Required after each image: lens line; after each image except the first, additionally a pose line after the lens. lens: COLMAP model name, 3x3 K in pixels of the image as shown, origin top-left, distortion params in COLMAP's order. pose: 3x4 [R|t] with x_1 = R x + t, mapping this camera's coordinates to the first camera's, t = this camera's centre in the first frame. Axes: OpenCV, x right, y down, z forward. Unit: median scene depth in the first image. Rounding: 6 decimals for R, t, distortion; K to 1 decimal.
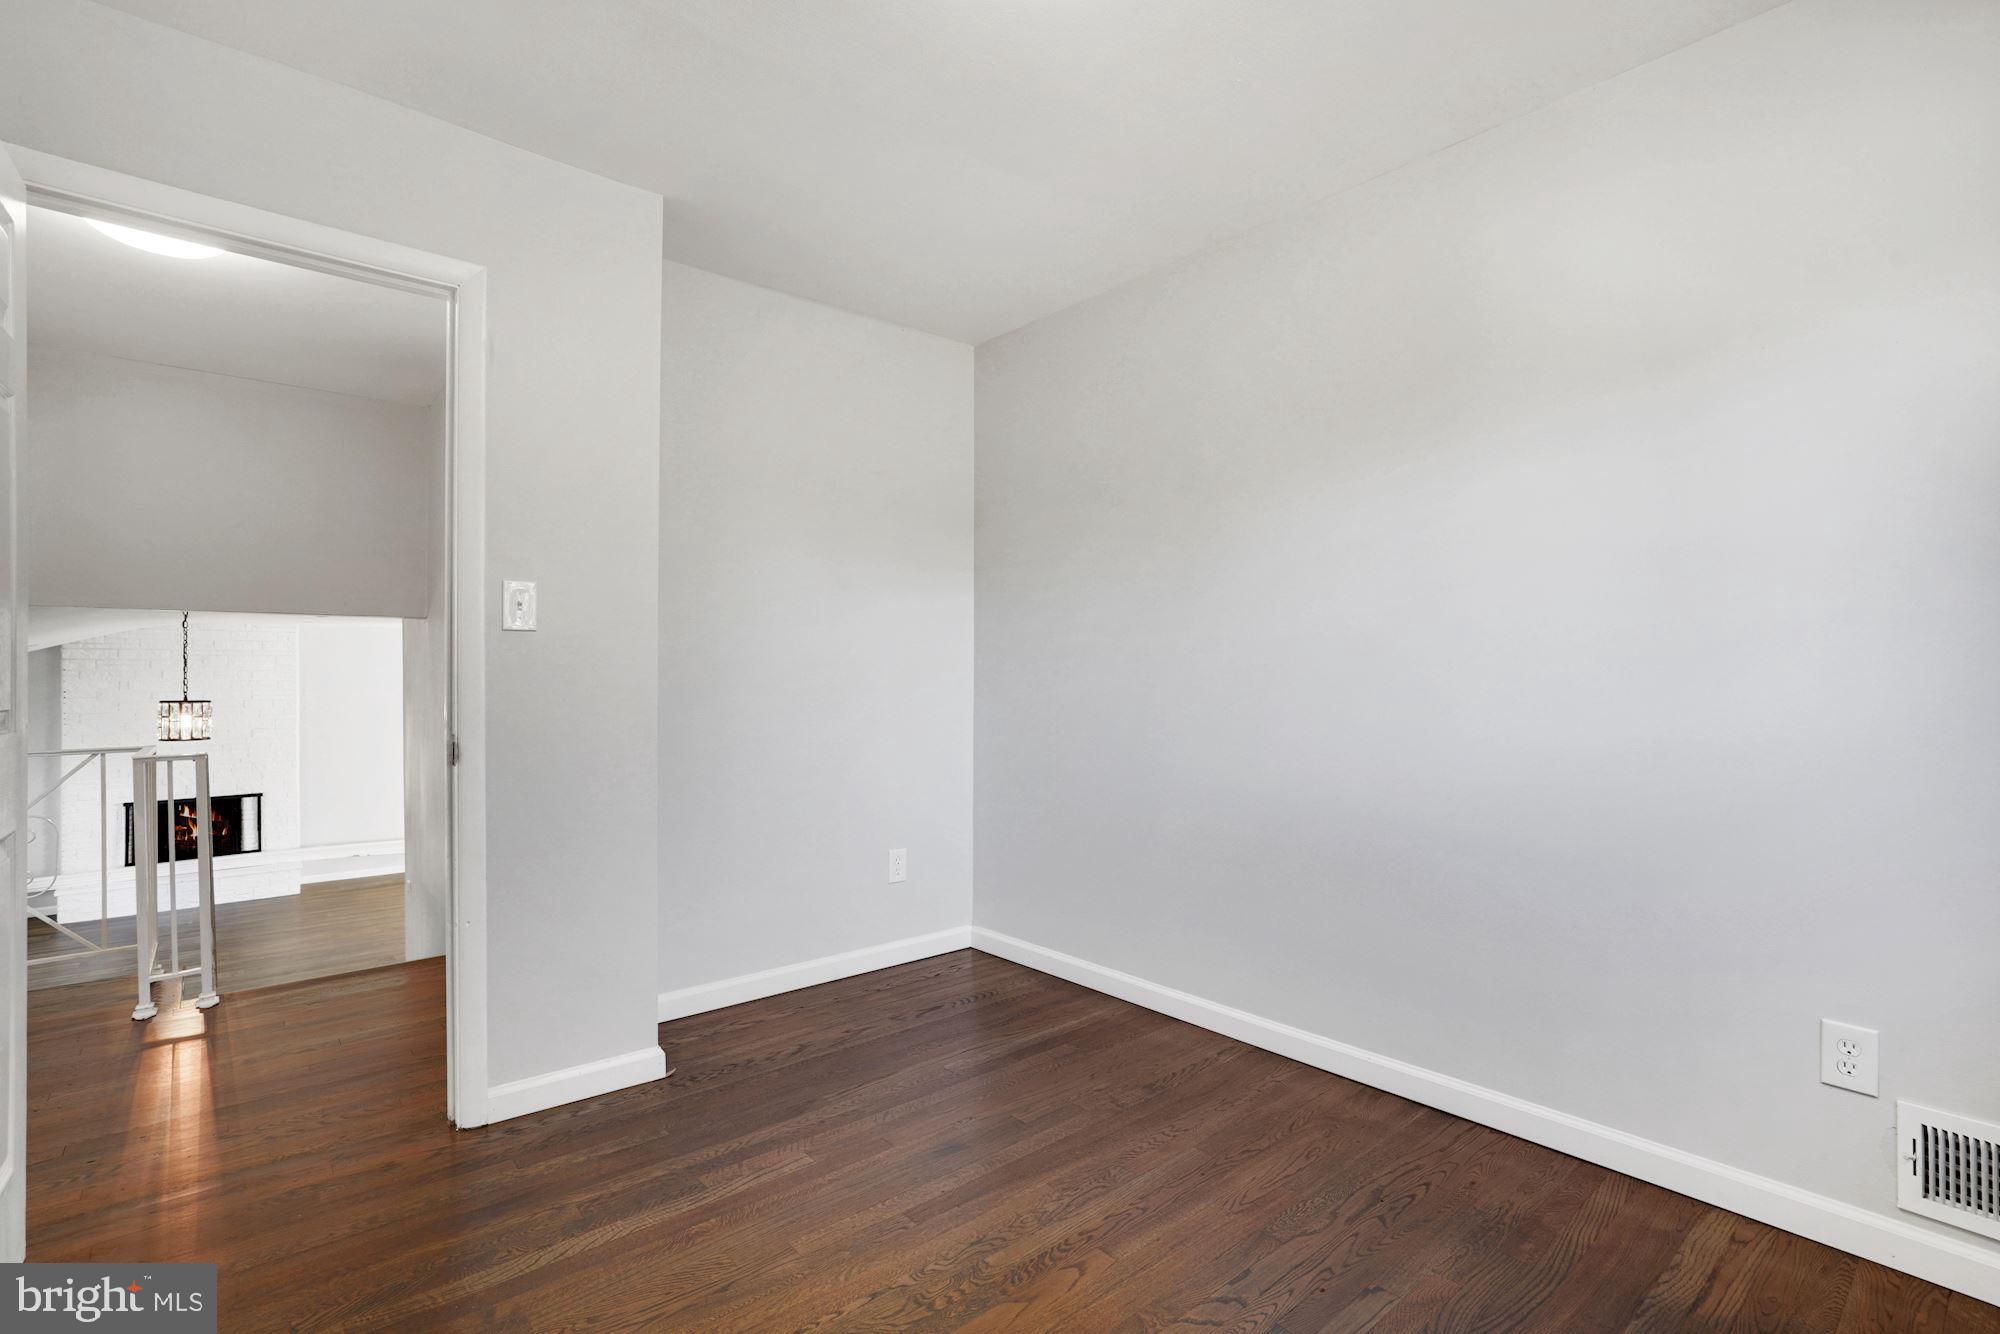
lens RADIAL K [[916.8, 0, 1000.0], [0, 916.8, 667.0], [0, 0, 1]] dist [-0.025709, 0.000591]
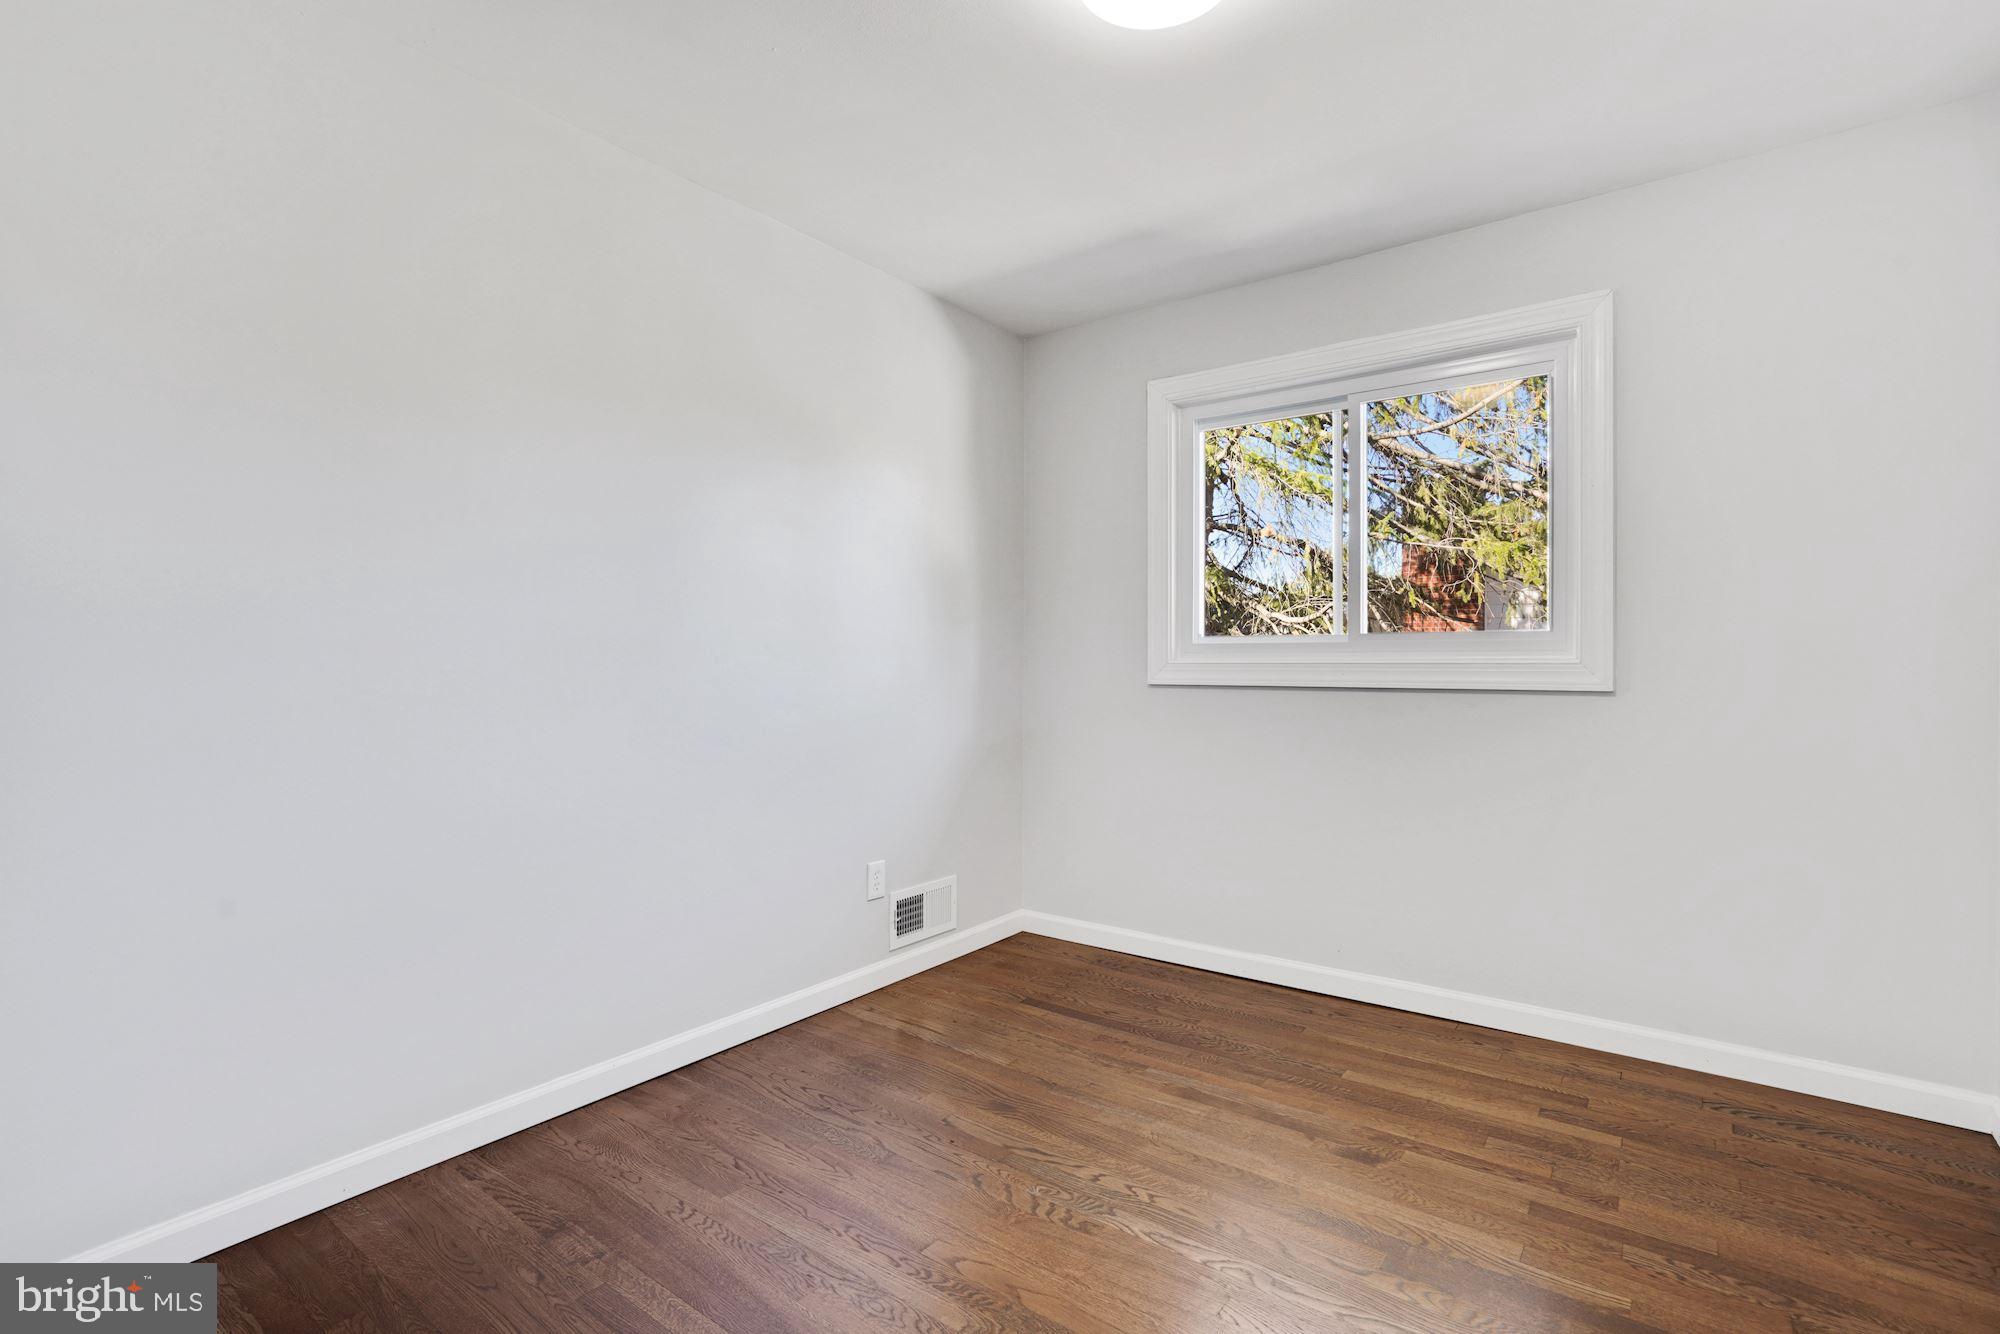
lens RADIAL K [[916.8, 0, 1000.0], [0, 916.8, 667.0], [0, 0, 1]] dist [-0.025709, 0.000591]
pose [[-0.210551, -0.010560, 0.977526, -0.805907], [-0.006596, 0.999934, 0.009382, -0.006827], [-0.977561, -0.004472, -0.210607, 1.043075]]
